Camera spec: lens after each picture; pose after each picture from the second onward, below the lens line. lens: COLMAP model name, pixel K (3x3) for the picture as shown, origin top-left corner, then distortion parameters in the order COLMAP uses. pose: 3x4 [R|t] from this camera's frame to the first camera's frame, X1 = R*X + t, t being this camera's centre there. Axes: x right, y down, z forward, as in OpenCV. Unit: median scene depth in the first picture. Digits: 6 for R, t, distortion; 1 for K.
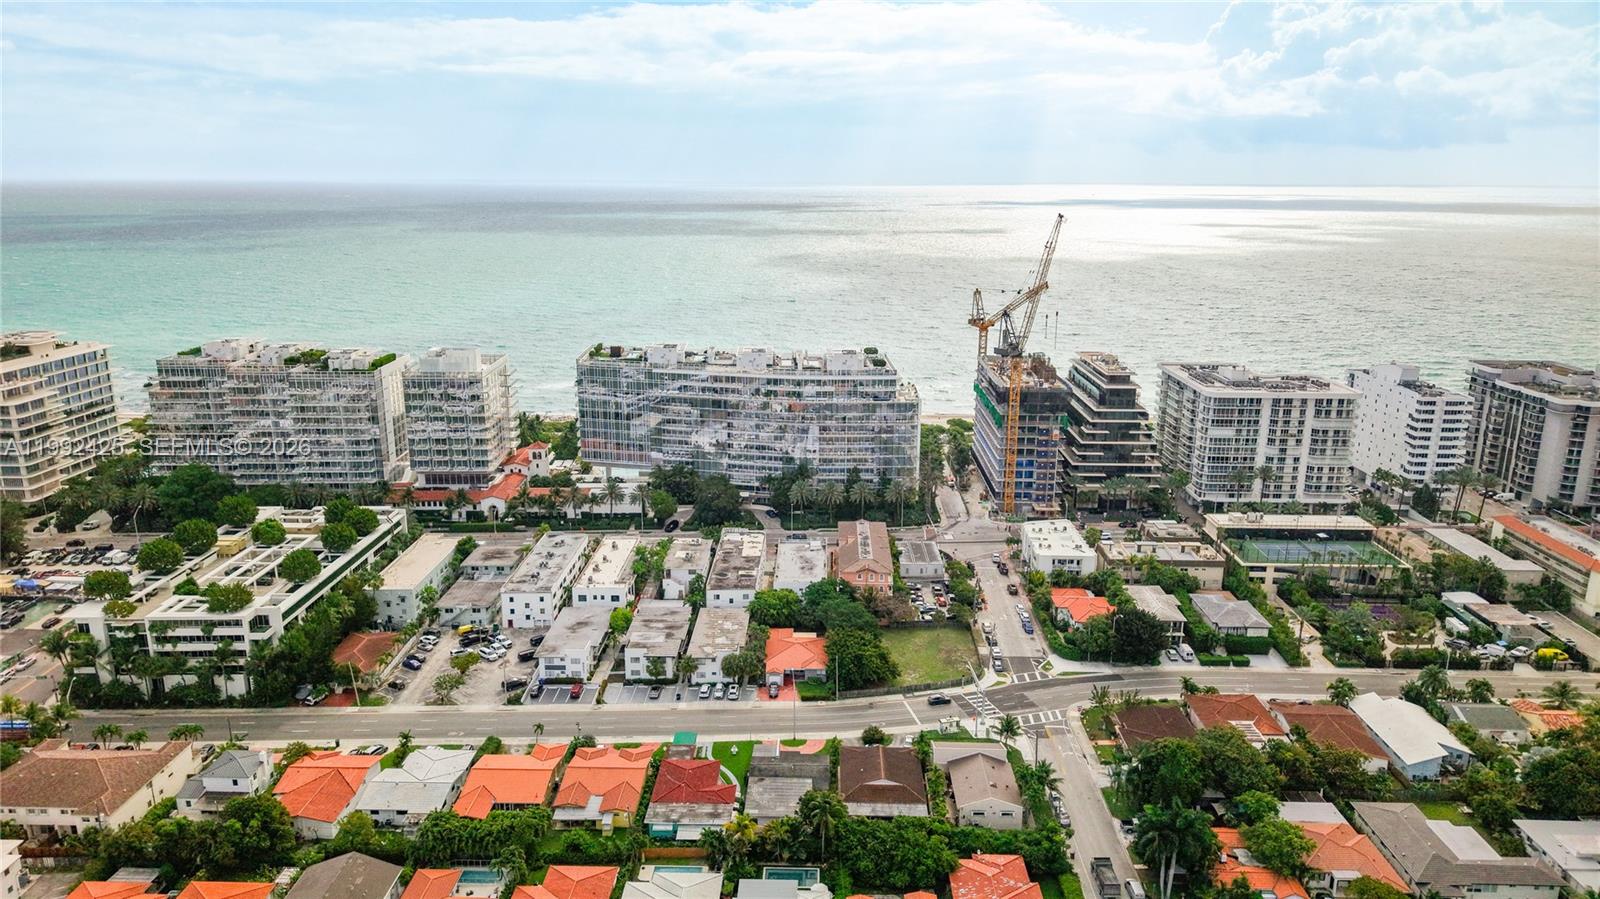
lens RADIAL K [[1058.2, 0, 800.0], [0, 1058.2, 449.5], [0, 0, 1]] dist [0.010679, -0.004015]
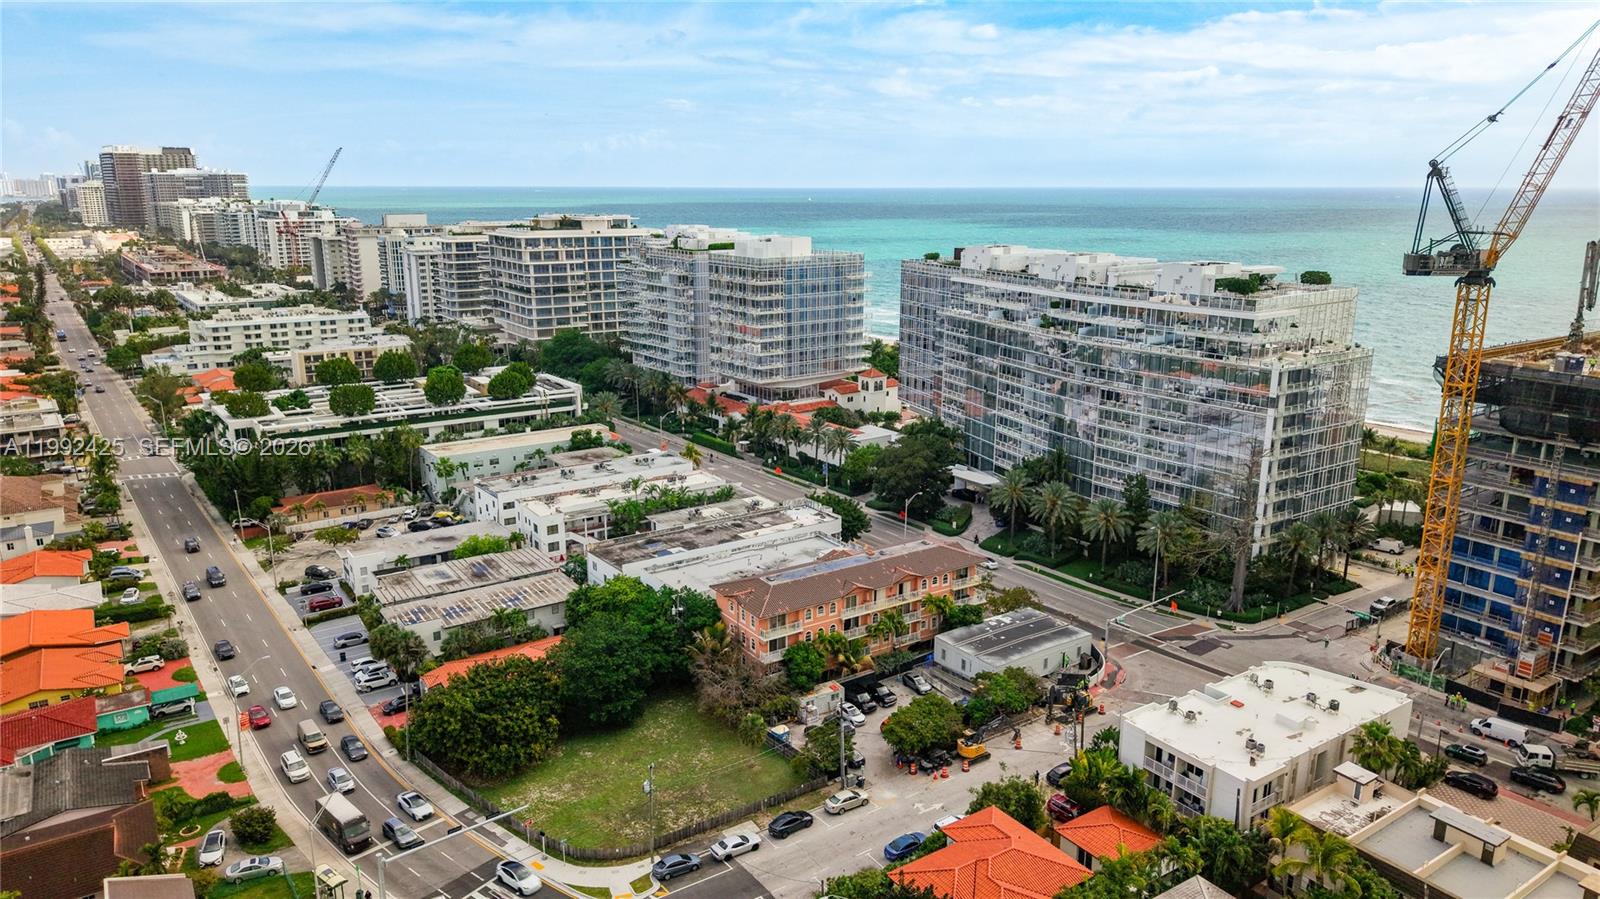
lens RADIAL K [[1070.7, 0, 800.0], [0, 1070.7, 449.5], [0, 0, 1]] dist [0.003581, -0.001613]
pose [[0.582025, 0.194556, -0.789554, 0.381334], [-0.199159, 0.975491, 0.093562, -0.011915], [0.788405, 0.102791, 0.606507, 0.537634]]
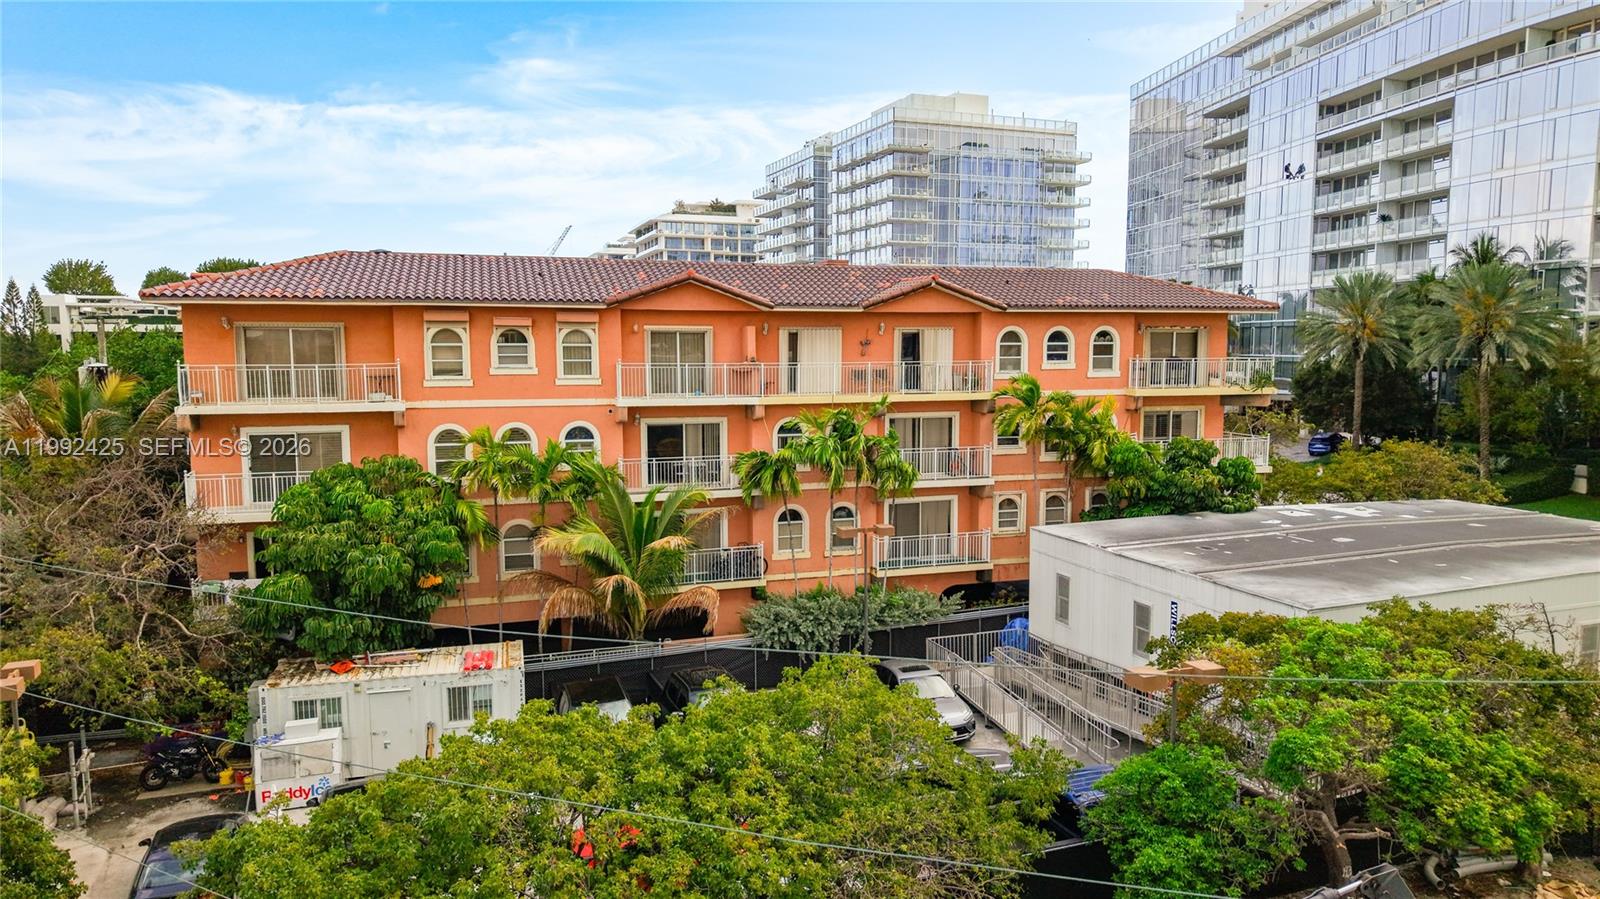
lens RADIAL K [[1058.2, 0, 800.0], [0, 1058.2, 449.5], [0, 0, 1]] dist [0.010679, -0.004015]
pose [[0.346671, 0.082265, -0.934372, 0.164889], [-0.229434, 0.973324, 0.000570, 0.092902], [0.909494, 0.214179, 0.356297, 0.801952]]
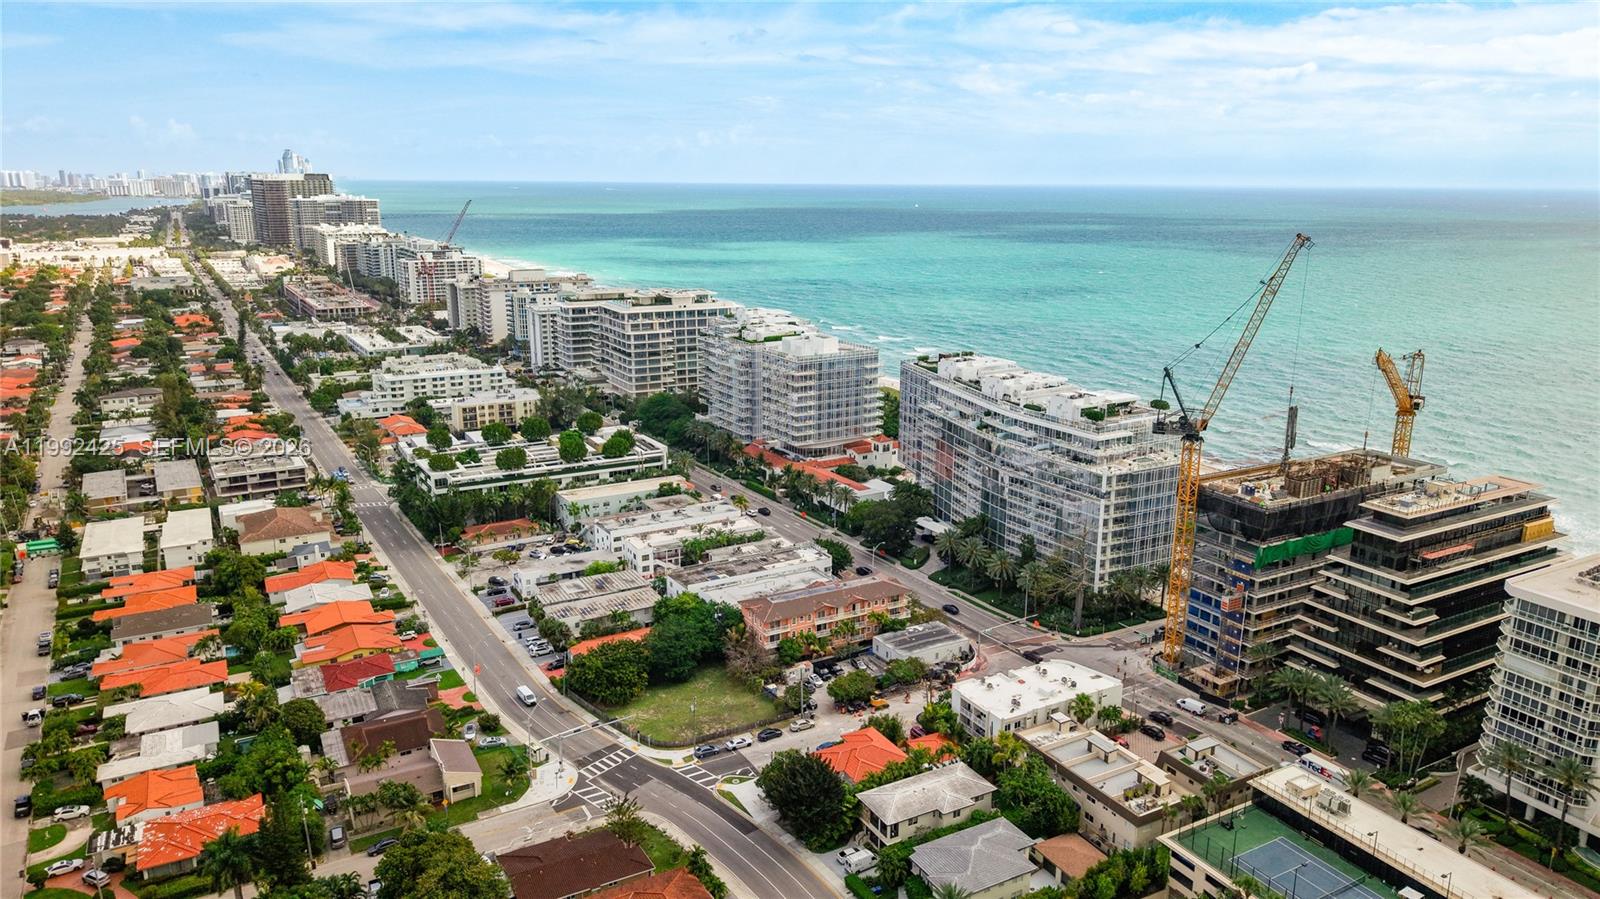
lens RADIAL K [[1059.0, 0, 807.1], [0, 1059.0, 426.1], [0, 0, 1]] dist [0.052246, -0.081635]
pose [[0.519691, 0.194075, -0.832020, 0.633894], [-0.218200, 0.971711, 0.090369, -0.102814], [0.826021, 0.134583, 0.547336, 0.403152]]
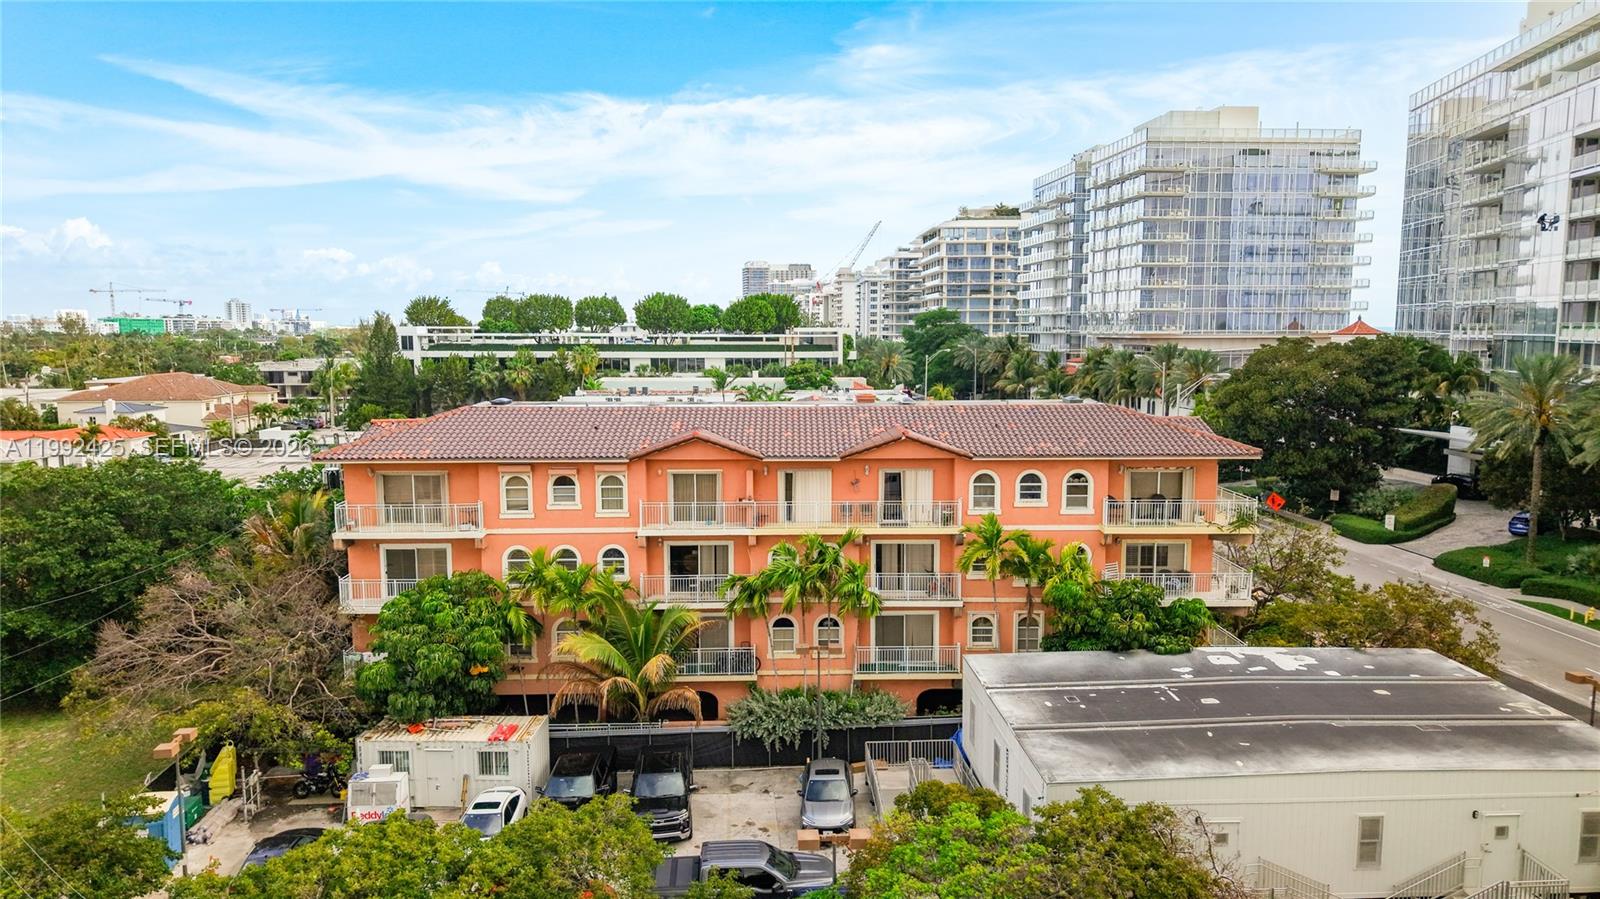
lens RADIAL K [[1059.0, 0, 807.1], [0, 1059.0, 426.1], [0, 0, 1]] dist [0.052246, -0.081635]
pose [[0.057258, 0.085762, -0.994669, 0.195611], [-0.248359, 0.966207, 0.069011, 0.065129], [0.966974, 0.243084, 0.076623, 0.828411]]
